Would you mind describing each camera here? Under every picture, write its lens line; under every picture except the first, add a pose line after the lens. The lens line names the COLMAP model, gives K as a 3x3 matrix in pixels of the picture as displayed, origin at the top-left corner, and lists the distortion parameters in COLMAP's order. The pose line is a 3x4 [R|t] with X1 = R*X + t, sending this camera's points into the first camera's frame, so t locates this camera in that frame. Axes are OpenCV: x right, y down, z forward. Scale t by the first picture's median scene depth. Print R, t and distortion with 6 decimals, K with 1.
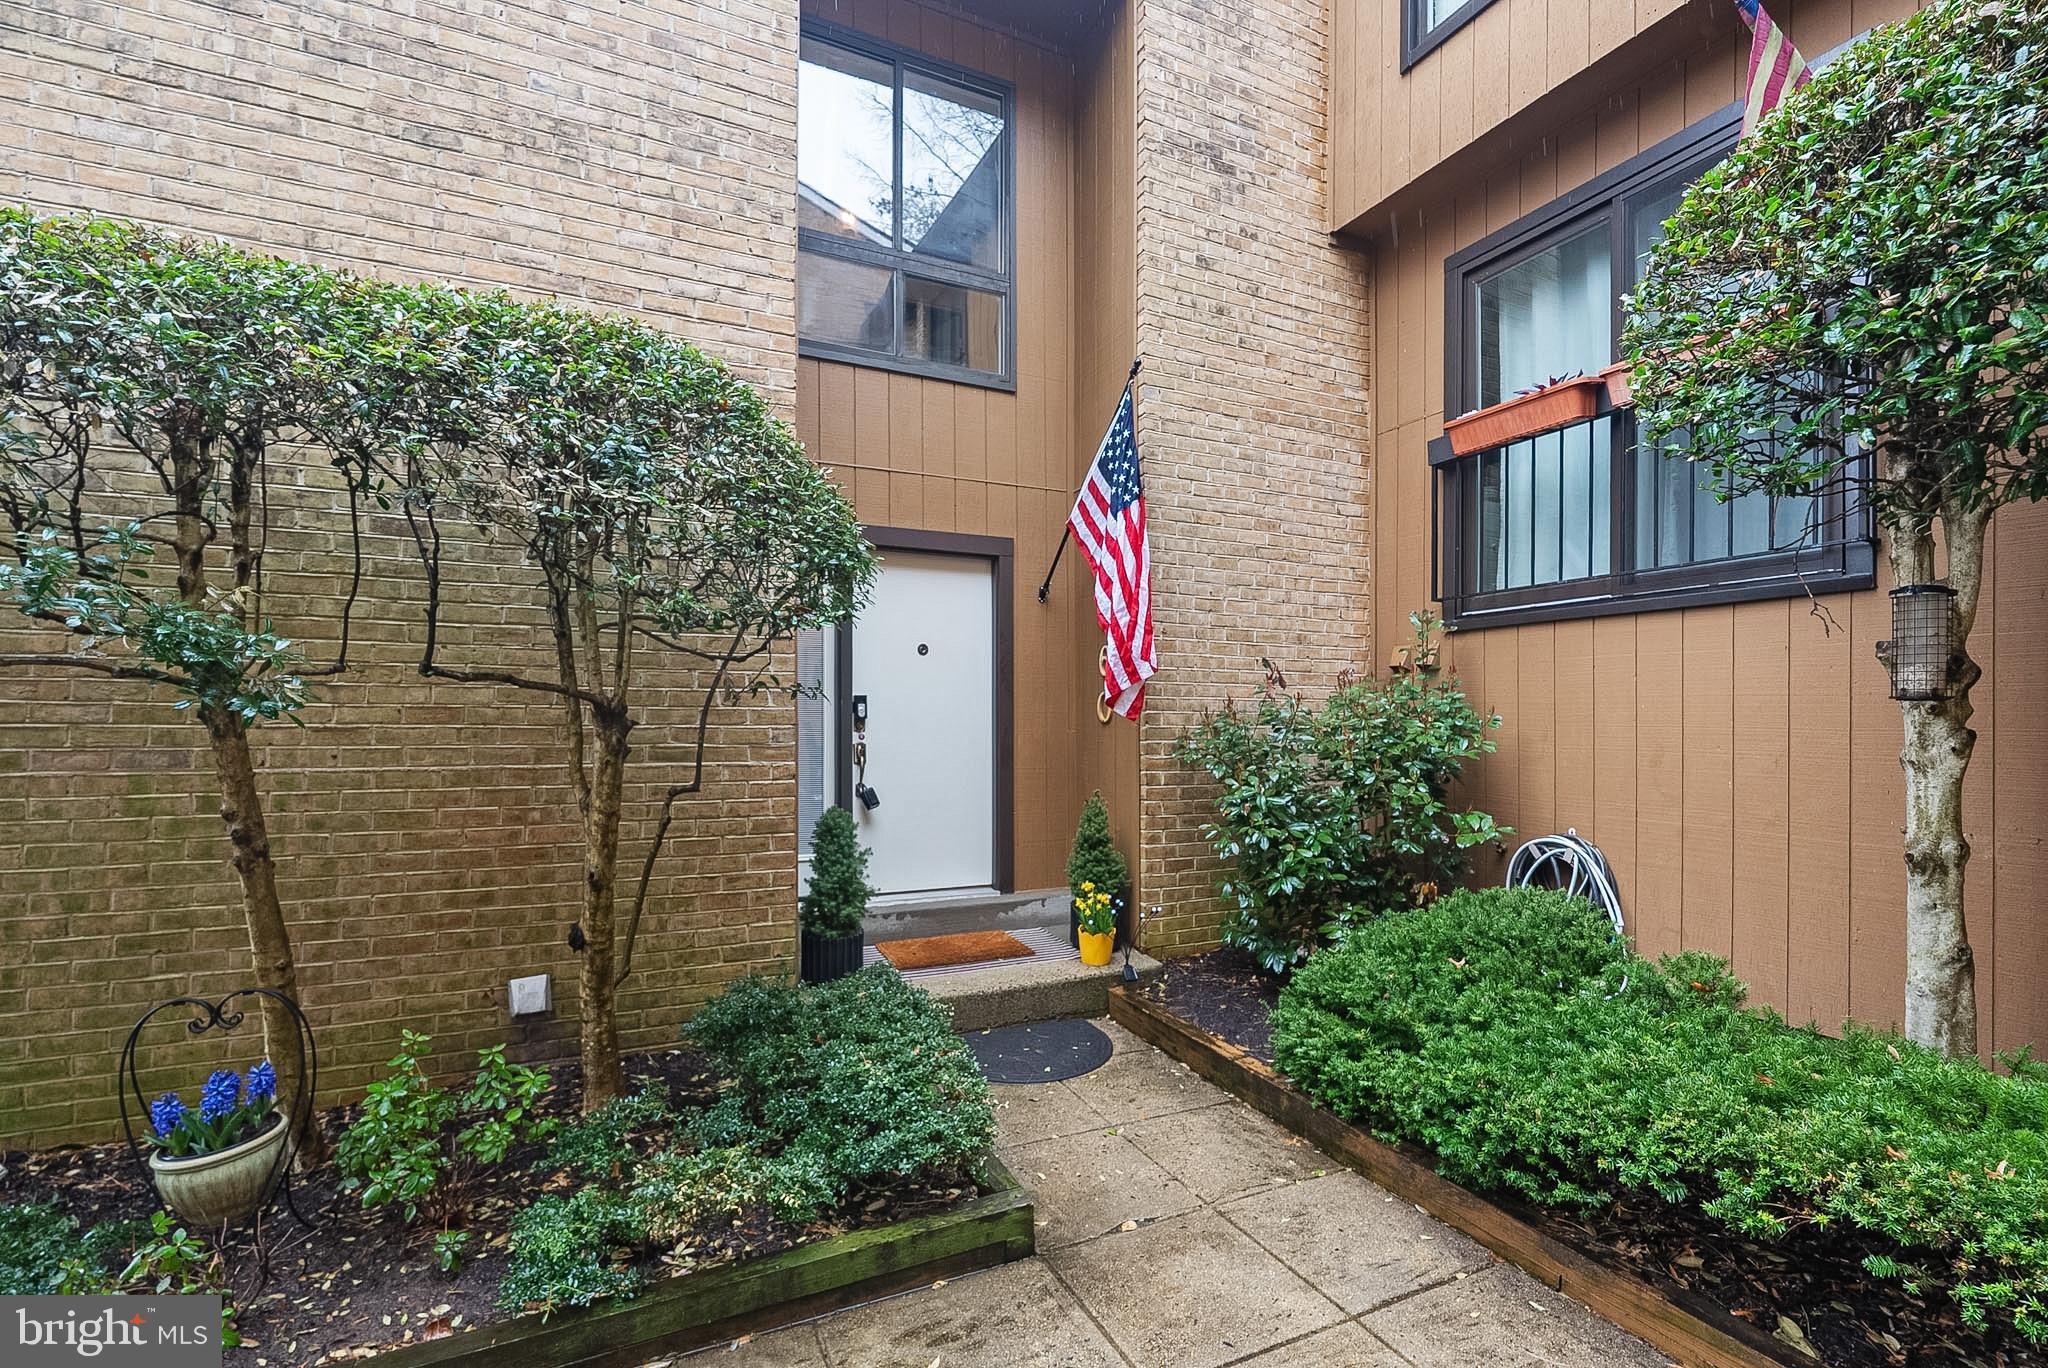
lens RADIAL K [[924.8, 0, 1023.7], [0, 924.8, 726.9], [0, 0, 1]] dist [-0.002964, -0.000548]
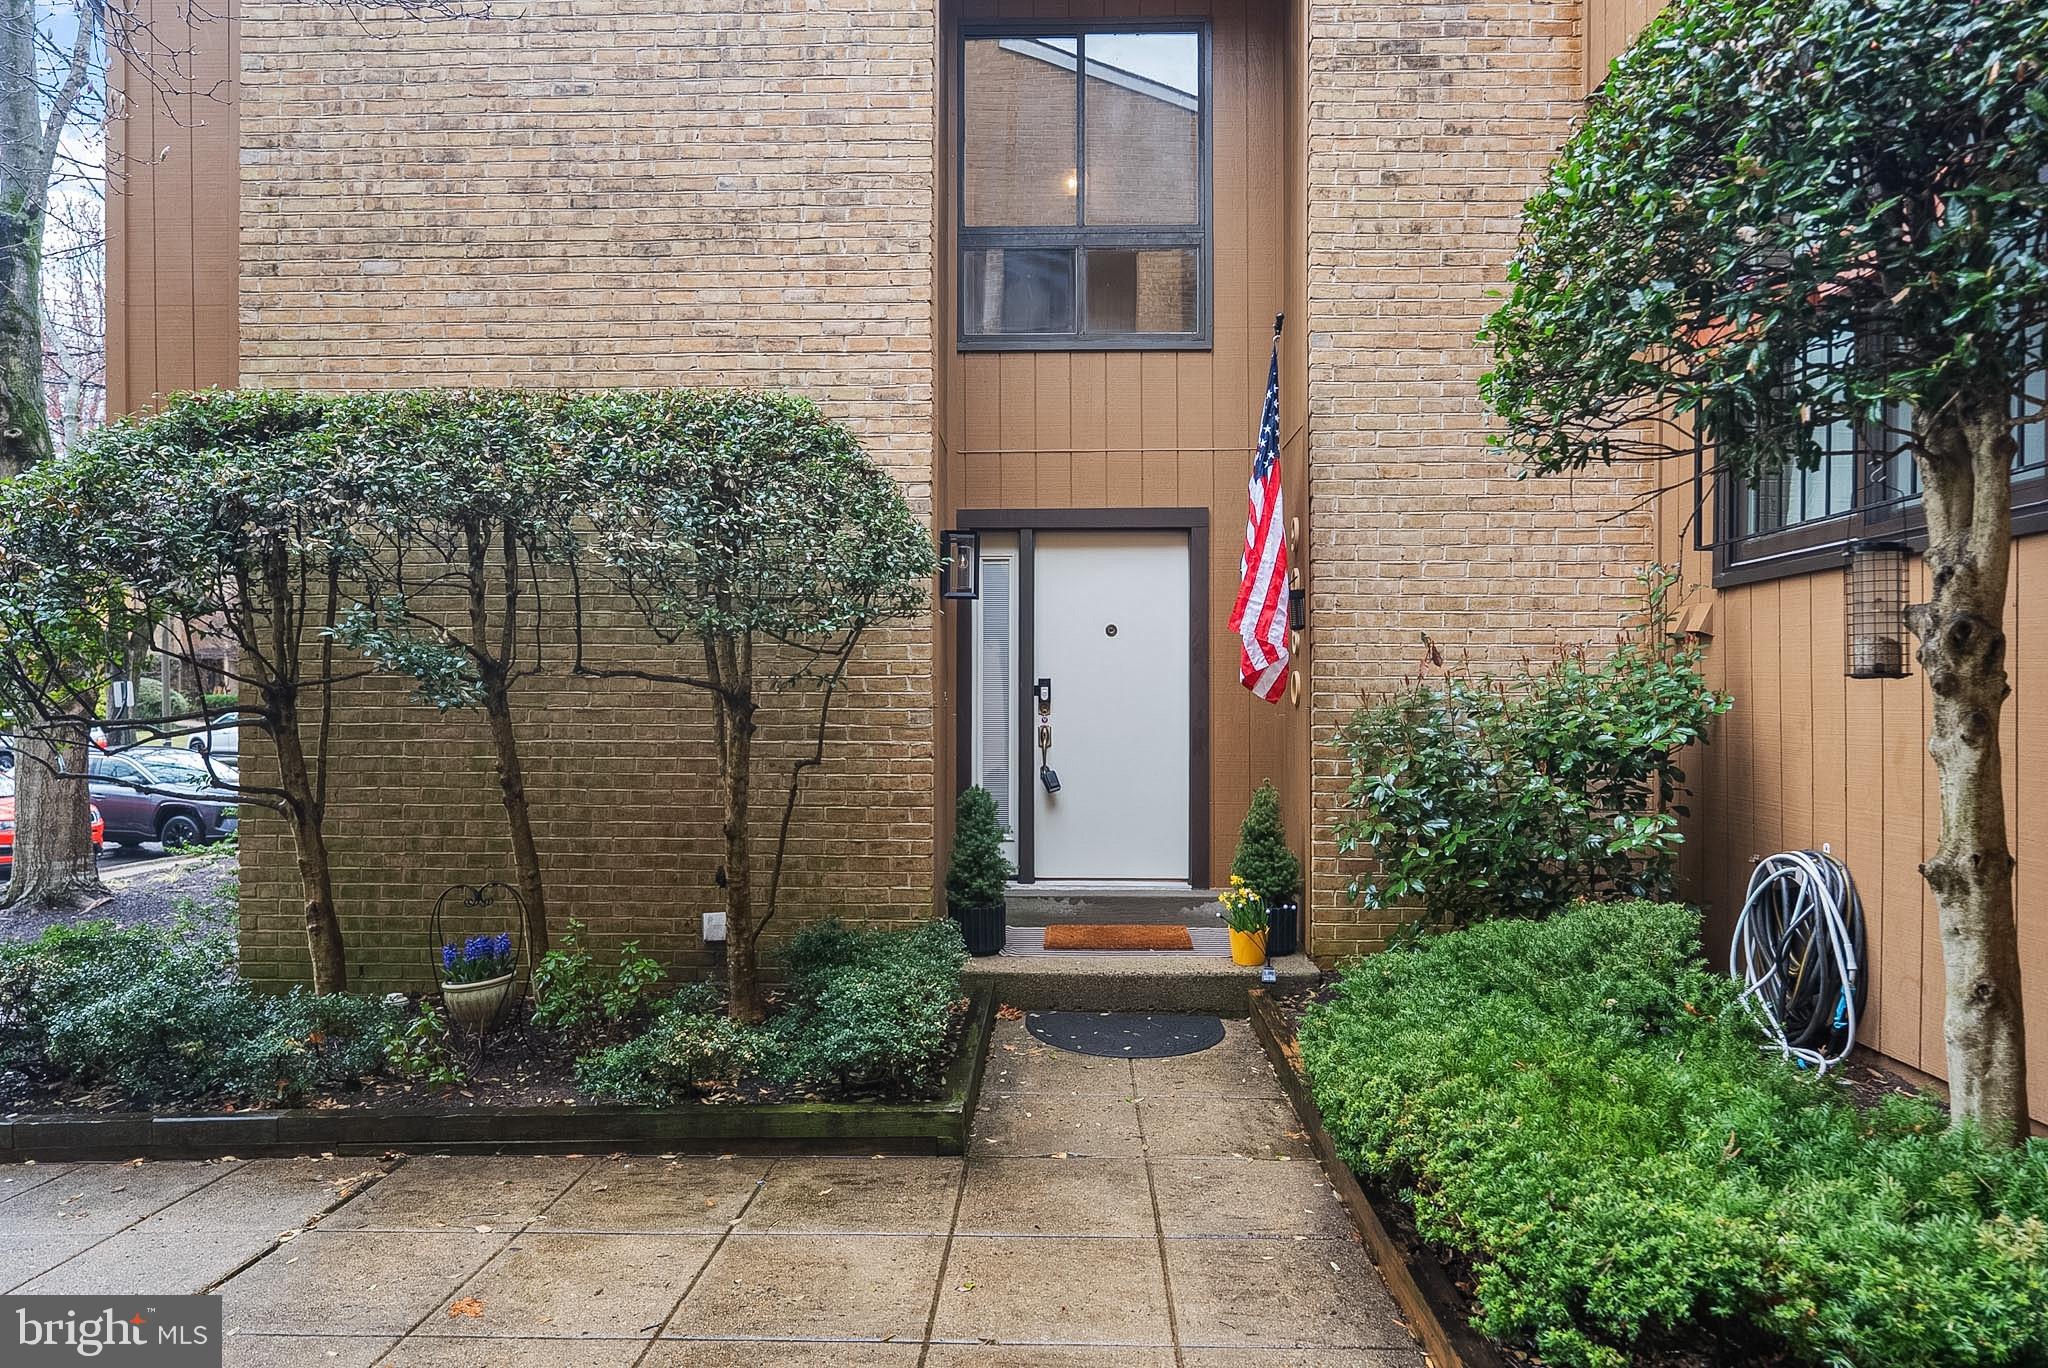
lens RADIAL K [[1220.7, 0, 1028.5], [0, 1220.7, 711.6], [0, 0, 1]] dist [0.001490, 0.001428]
pose [[0.886564, 0.001505, -0.462604, 0.543930], [-0.001657, 0.999999, 0.000077, 0.001936], [0.462604, 0.000699, 0.886565, -0.233661]]
